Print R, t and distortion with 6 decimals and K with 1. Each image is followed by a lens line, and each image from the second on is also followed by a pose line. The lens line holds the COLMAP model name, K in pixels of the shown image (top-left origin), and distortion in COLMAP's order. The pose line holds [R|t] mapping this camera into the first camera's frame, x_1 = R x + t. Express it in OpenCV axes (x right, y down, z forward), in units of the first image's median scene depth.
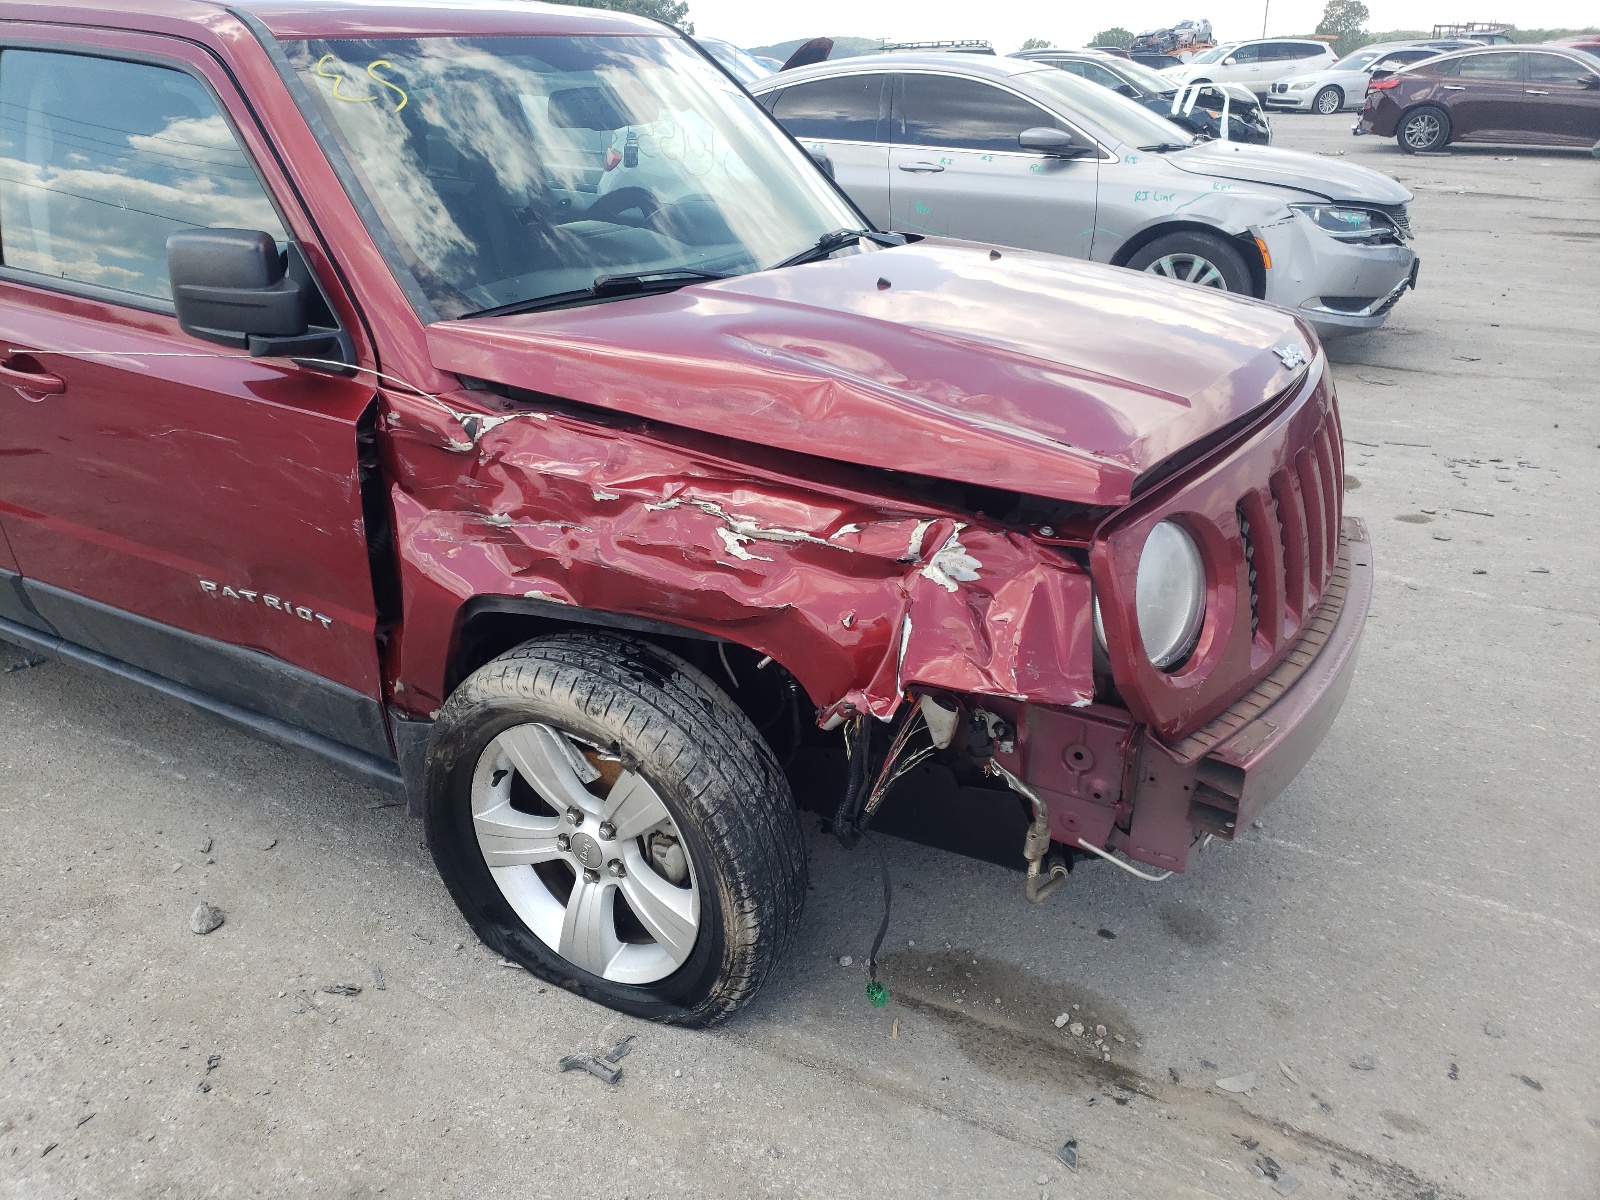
lens RADIAL K [[1130.2, 0, 800.0], [0, 1130.2, 711.6], [0, 0, 1]] dist [0.031967, 0.006052]
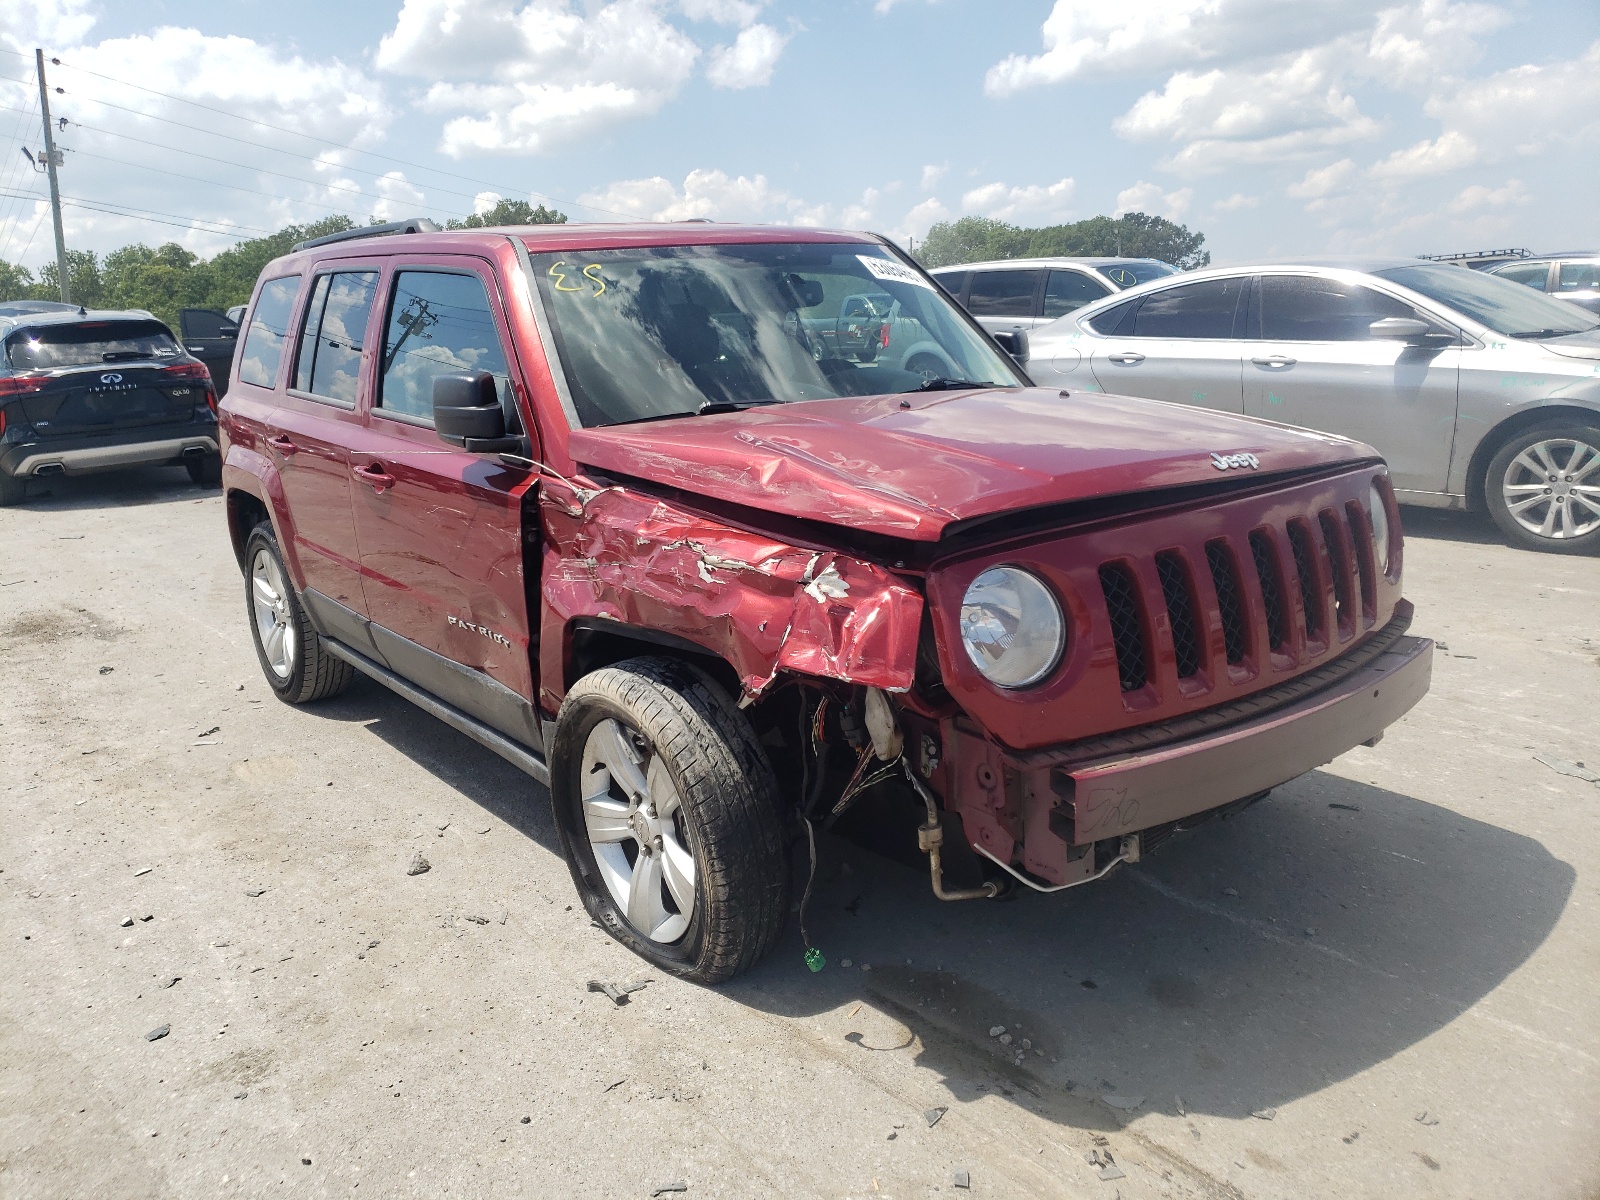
lens RADIAL K [[1130.2, 0, 800.0], [0, 1130.2, 711.6], [0, 0, 1]] dist [0.031967, 0.006052]
pose [[0.936438, 0.086695, -0.339951, 0.447708], [-0.140383, 0.980626, -0.136621, 0.159225], [0.321521, 0.175660, 0.930466, -0.176423]]
